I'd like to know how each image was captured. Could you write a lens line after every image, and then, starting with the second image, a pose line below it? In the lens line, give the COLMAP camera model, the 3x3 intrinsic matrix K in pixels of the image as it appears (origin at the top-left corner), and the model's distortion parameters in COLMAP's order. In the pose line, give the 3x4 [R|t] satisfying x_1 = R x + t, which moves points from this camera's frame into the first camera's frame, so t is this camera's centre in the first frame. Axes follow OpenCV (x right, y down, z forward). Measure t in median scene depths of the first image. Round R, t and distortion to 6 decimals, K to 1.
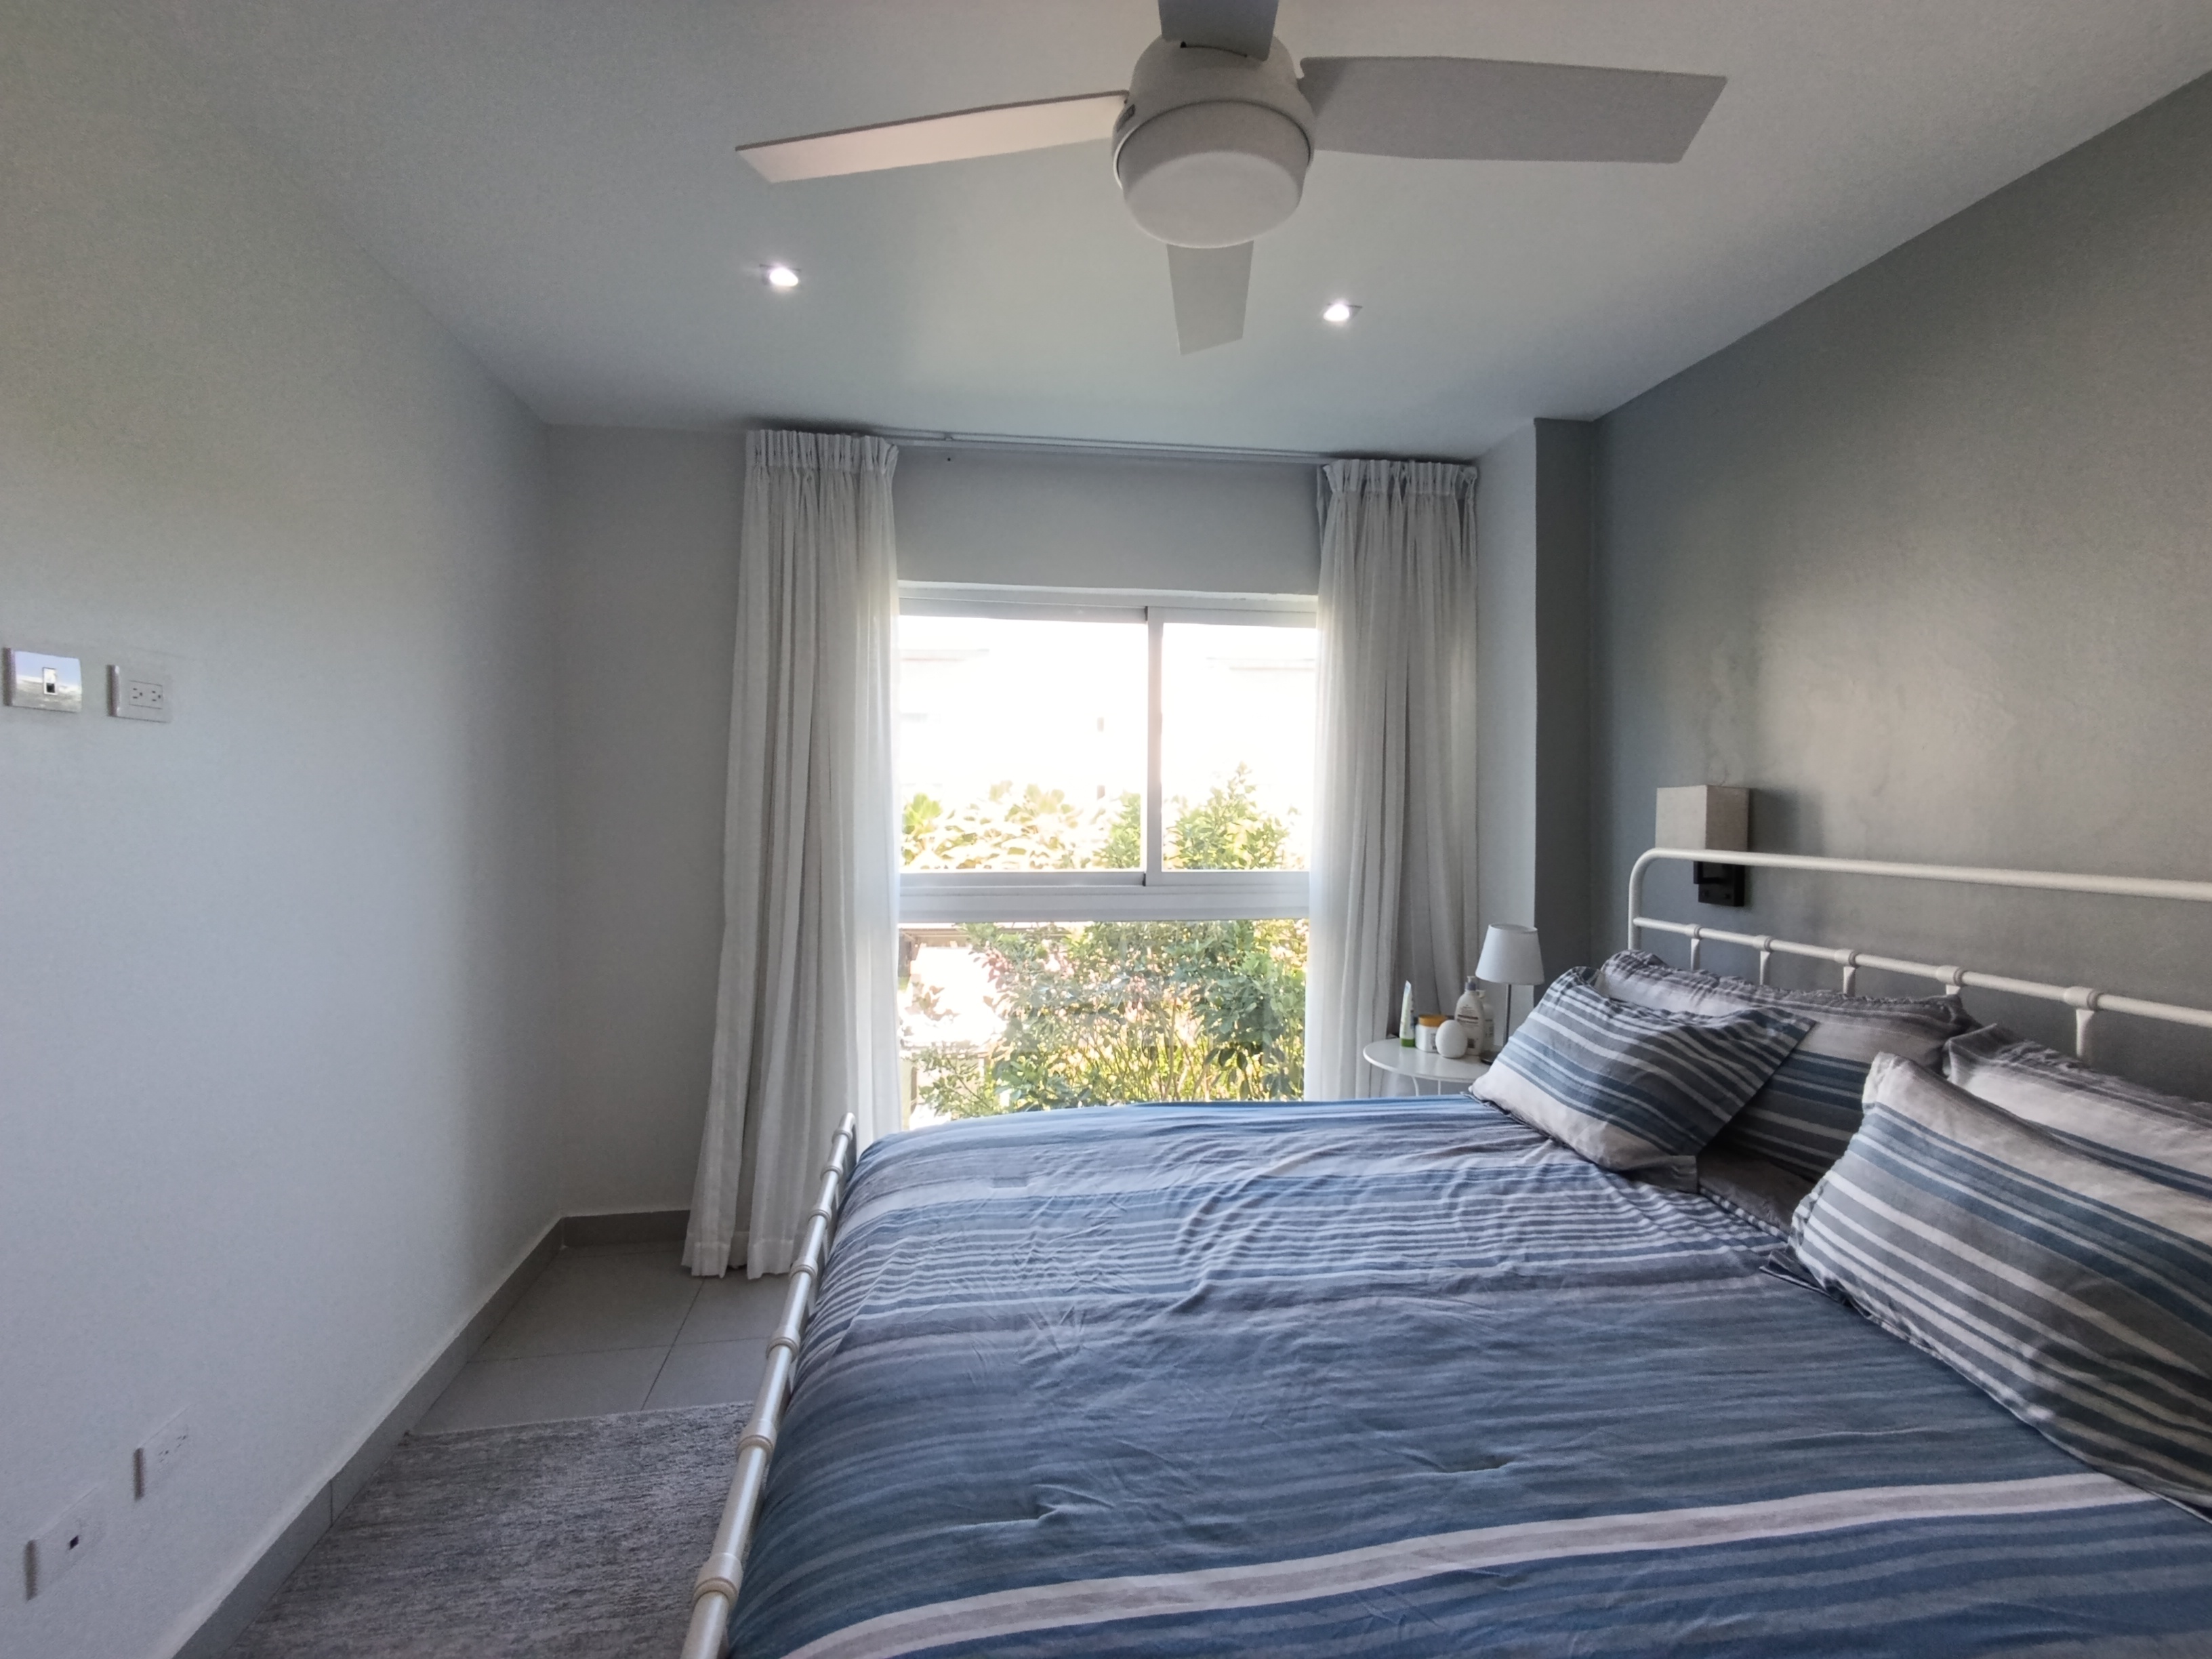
lens RADIAL K [[1025.5, 0, 1140.7], [0, 1025.5, 821.9], [0, 0, 1]] dist [0.000792, 0.000155]
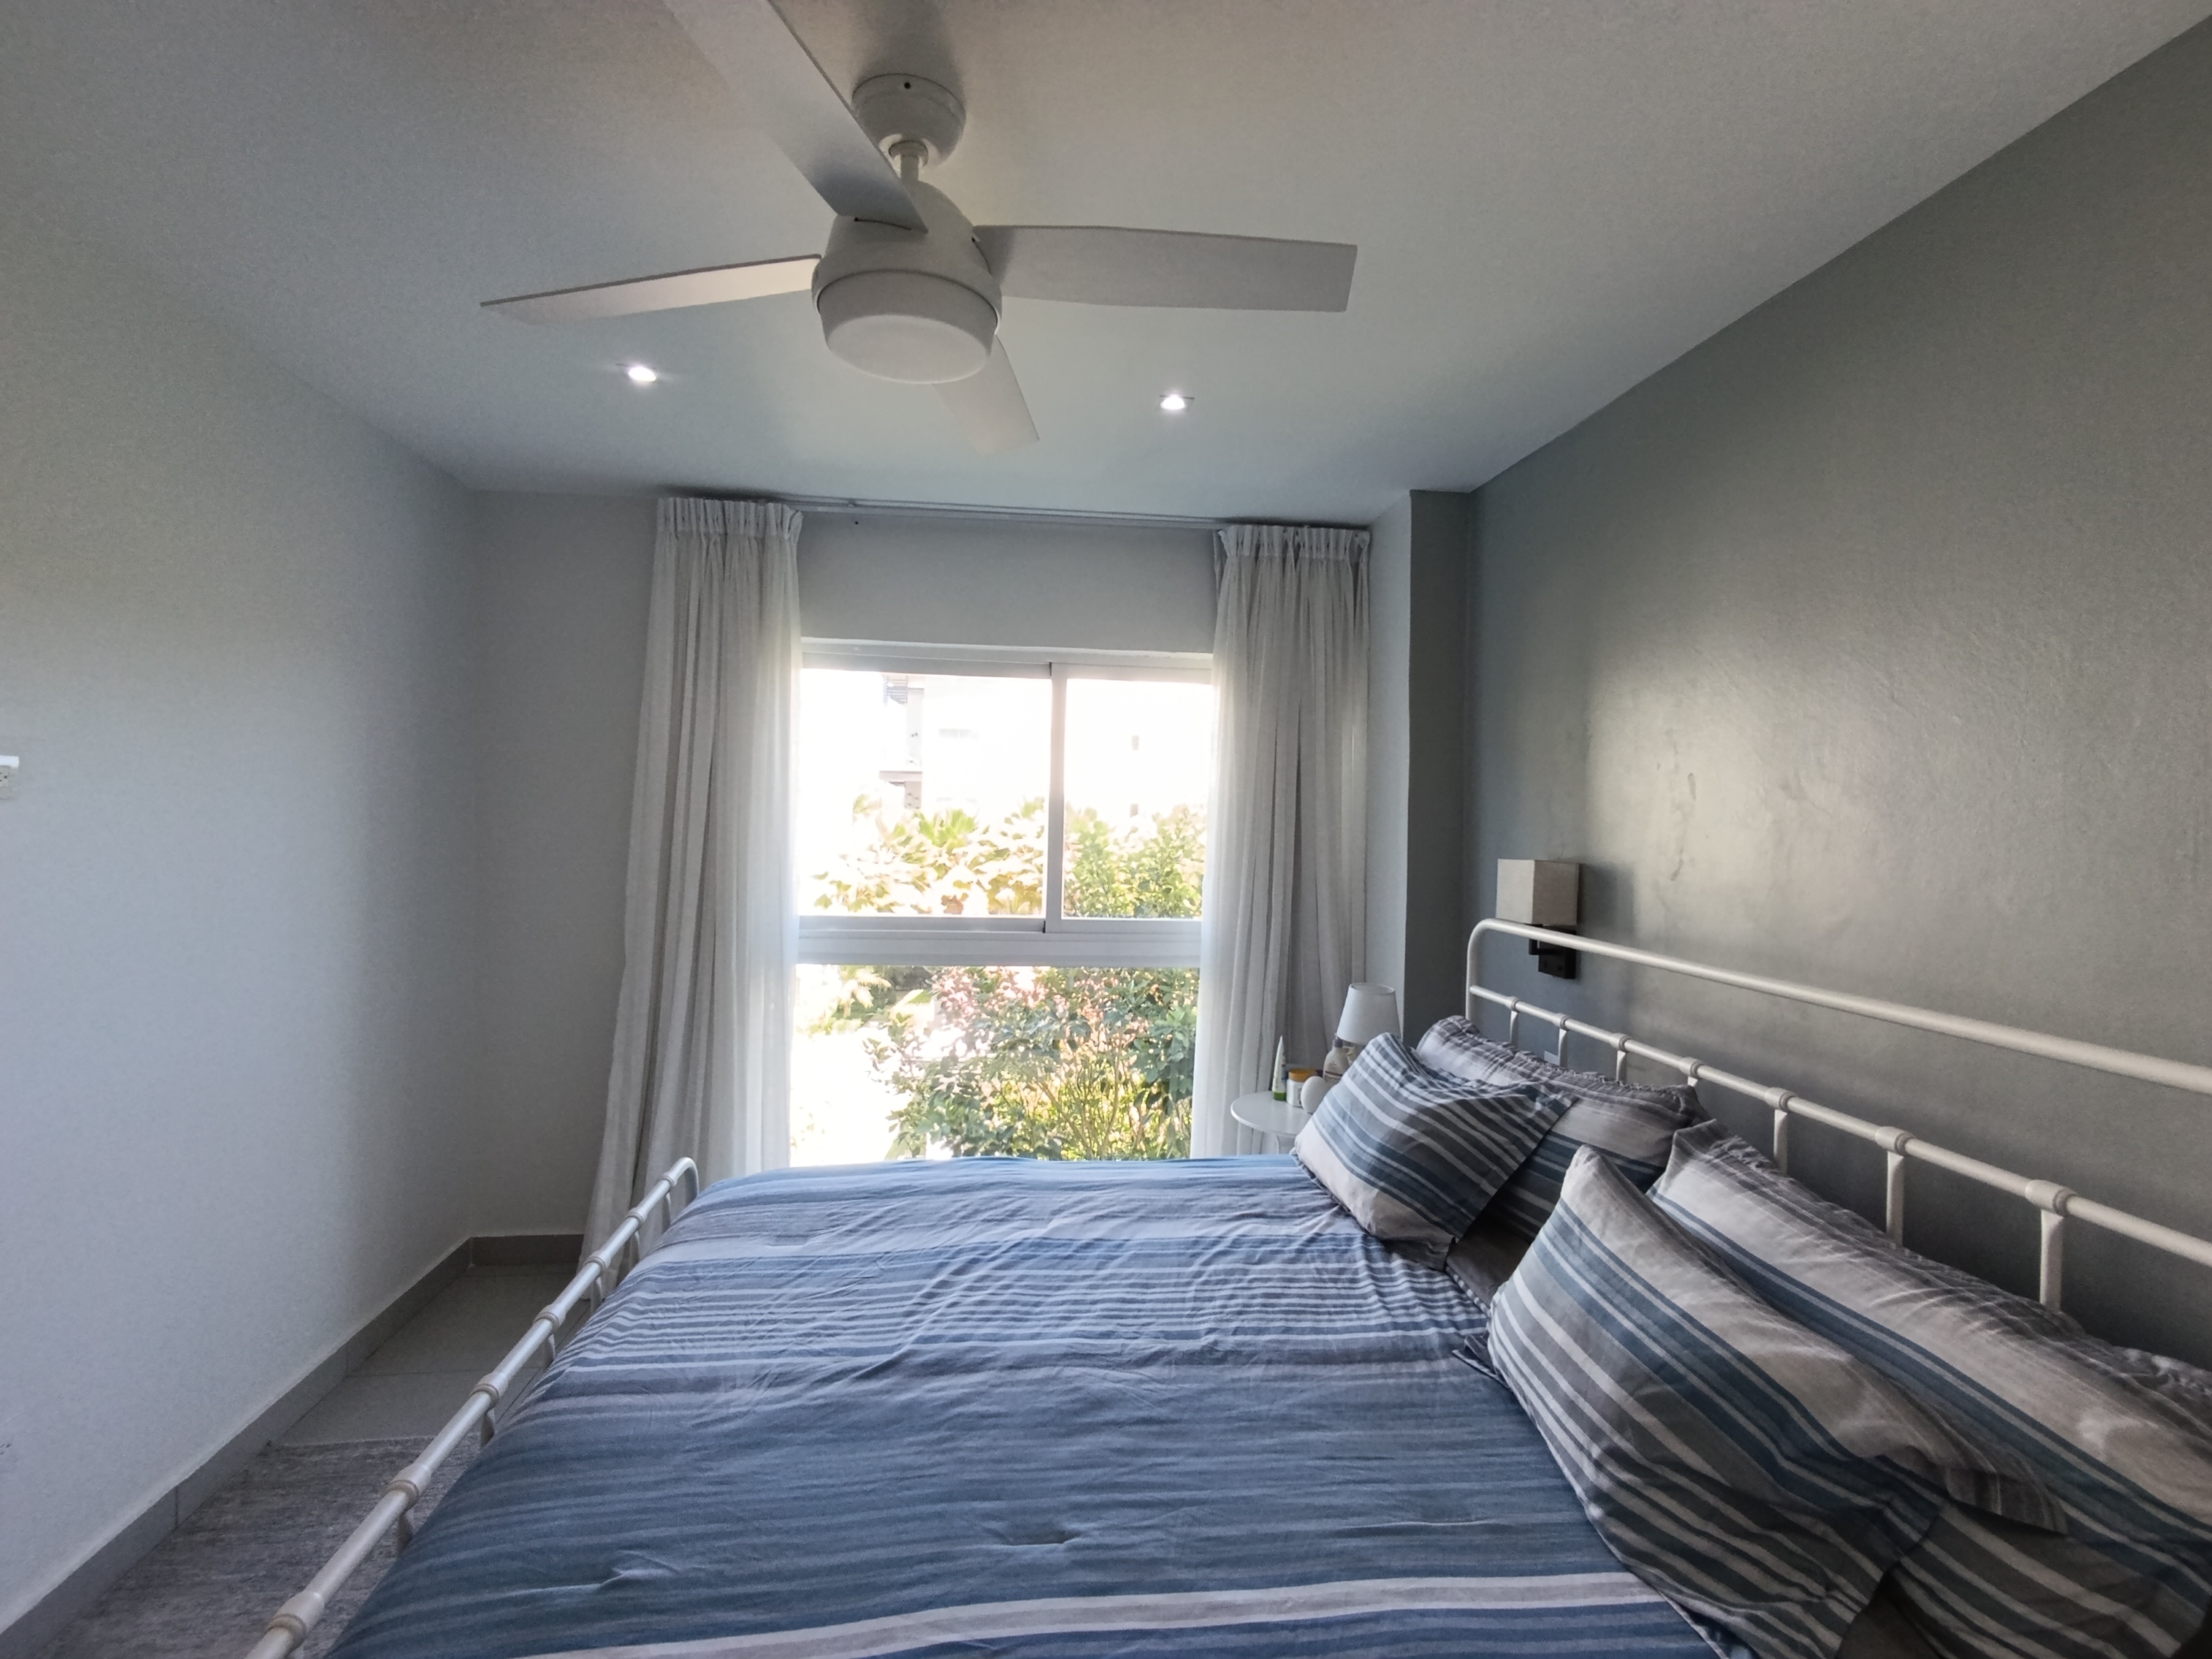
lens RADIAL K [[1025.5, 0, 1161.7], [0, 1025.5, 826.1], [0, 0, 1]] dist [0.000792, 0.000155]
pose [[0.999028, 0.019090, -0.039732, 0.255969], [-0.019349, 0.999794, -0.006161, -0.065581], [0.039606, 0.006924, 0.999191, -0.045171]]
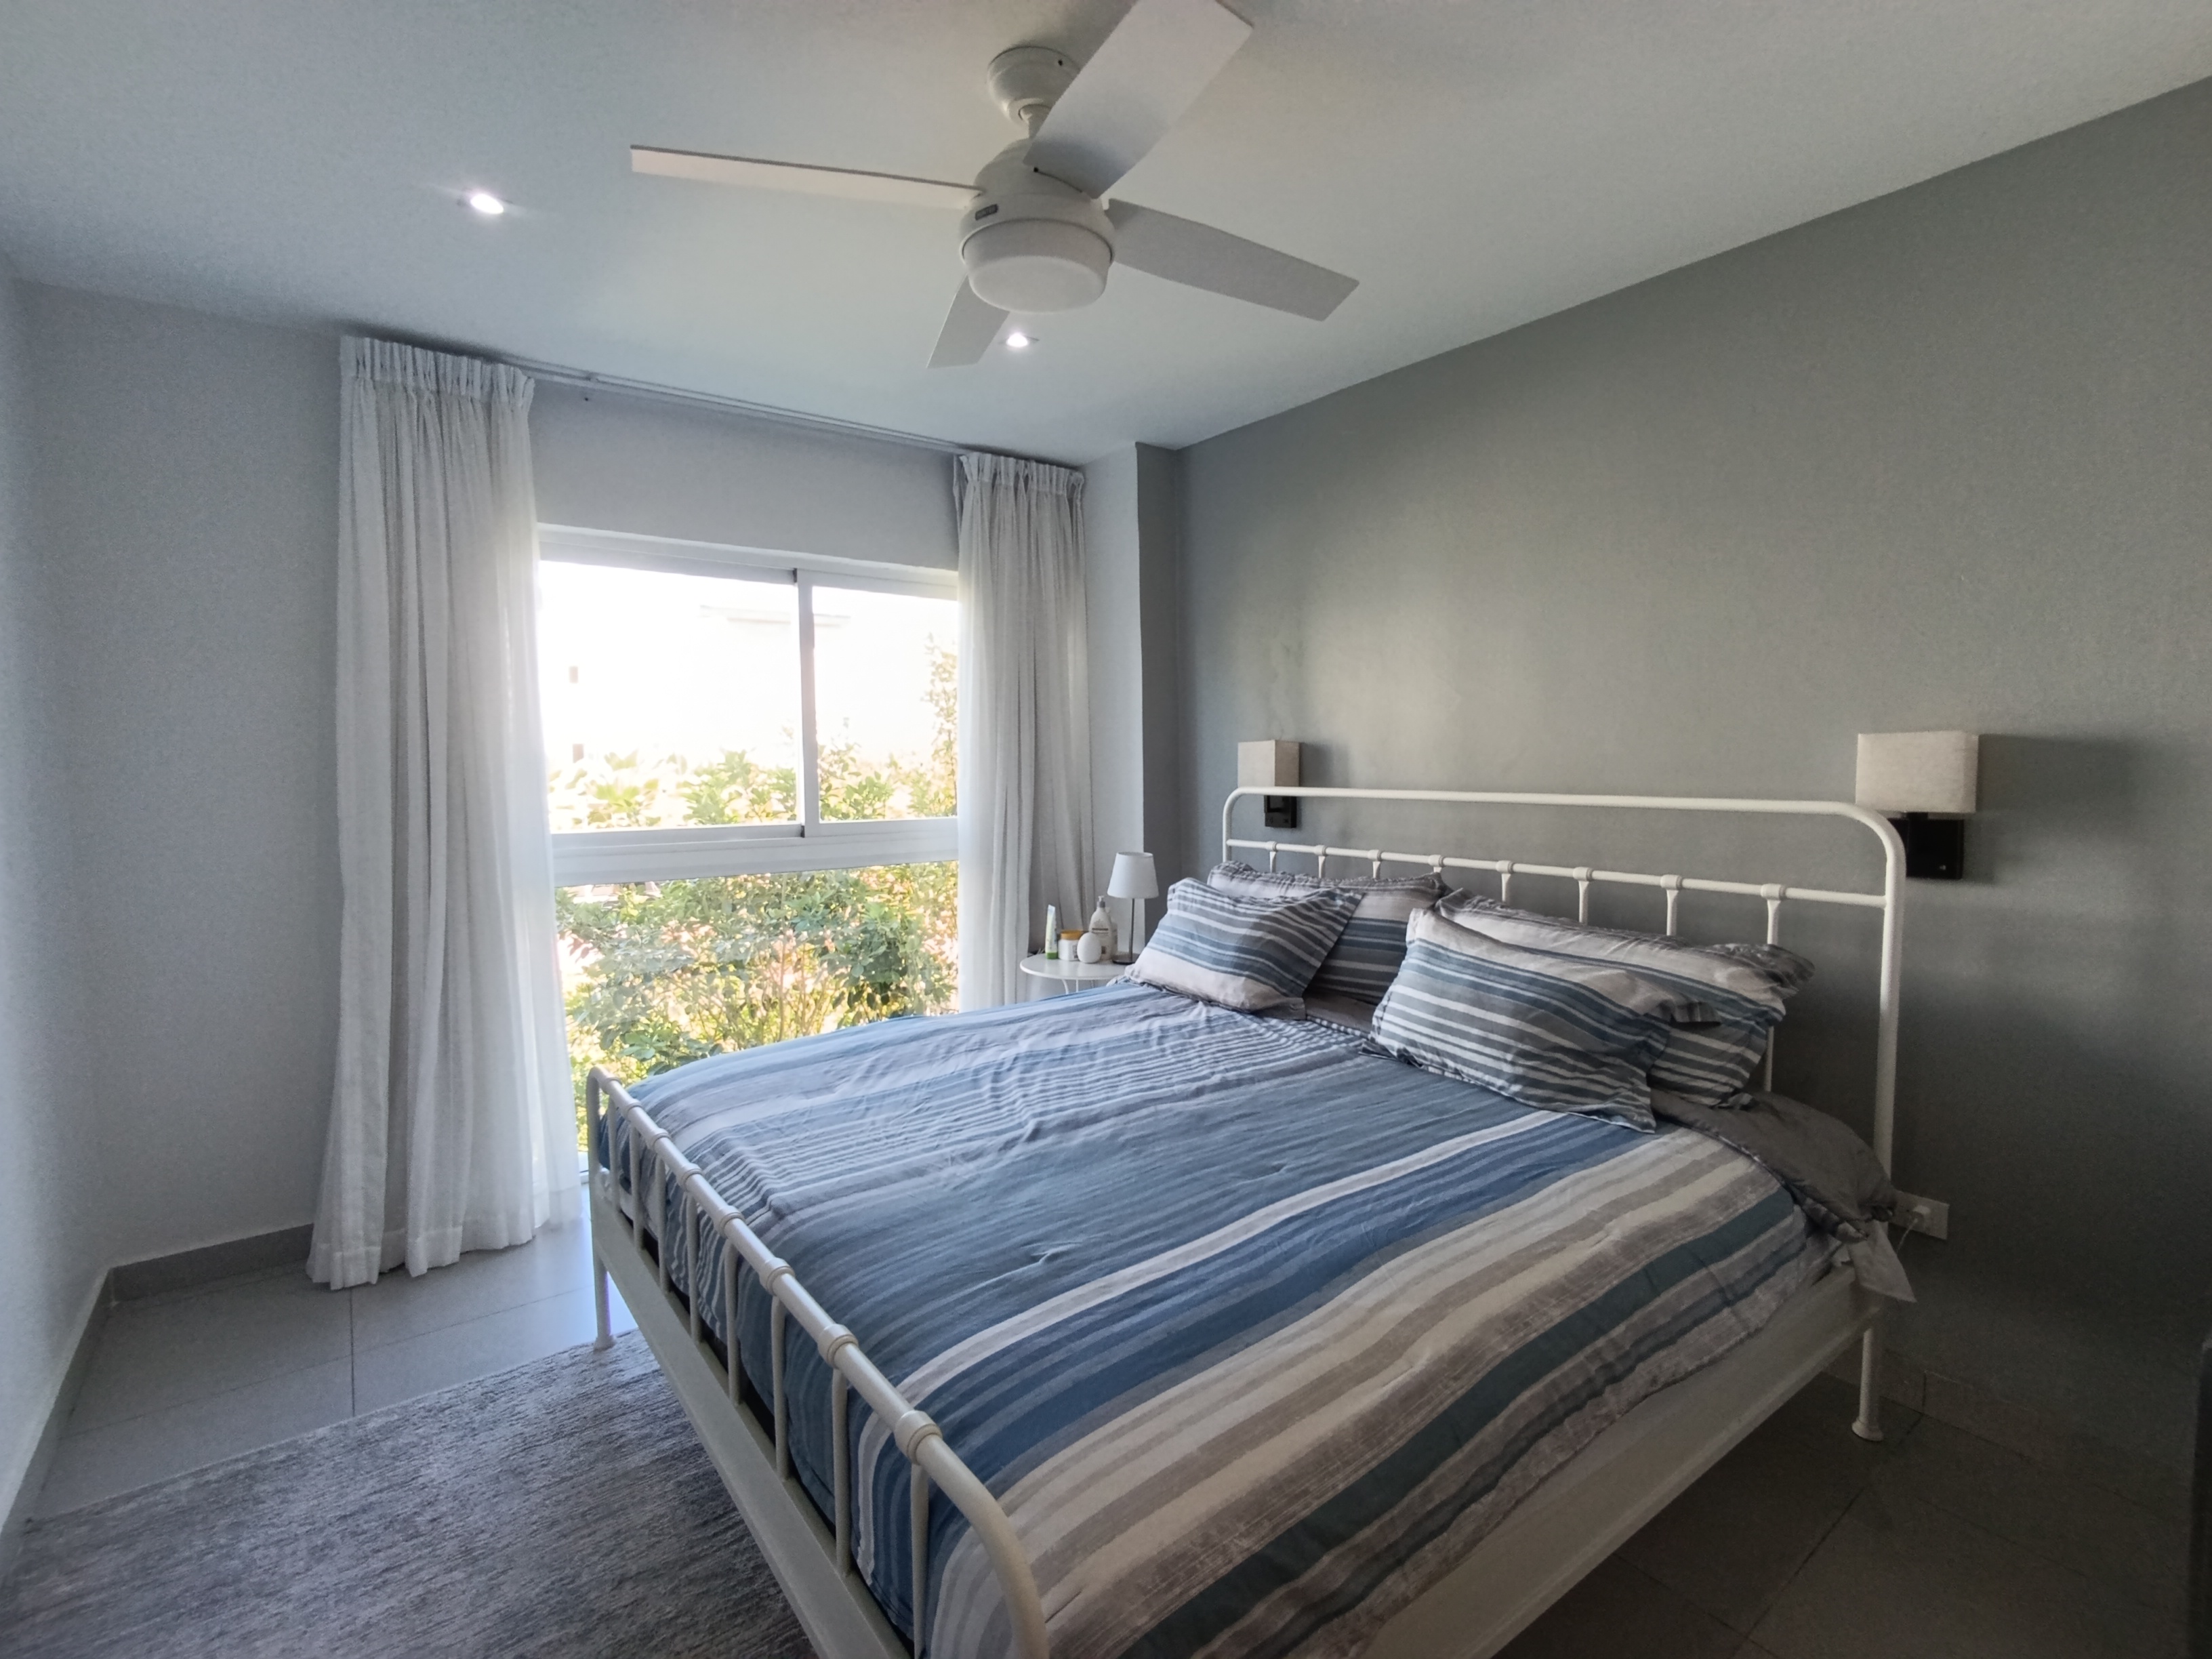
lens RADIAL K [[1025.5, 0, 1130.7], [0, 1025.5, 829.4], [0, 0, 1]] dist [0.000792, 0.000155]
pose [[0.883239, -0.042288, 0.467012, -0.303172], [0.019662, 0.998389, 0.053218, 0.007887], [-0.468510, -0.037821, 0.882648, -0.142673]]
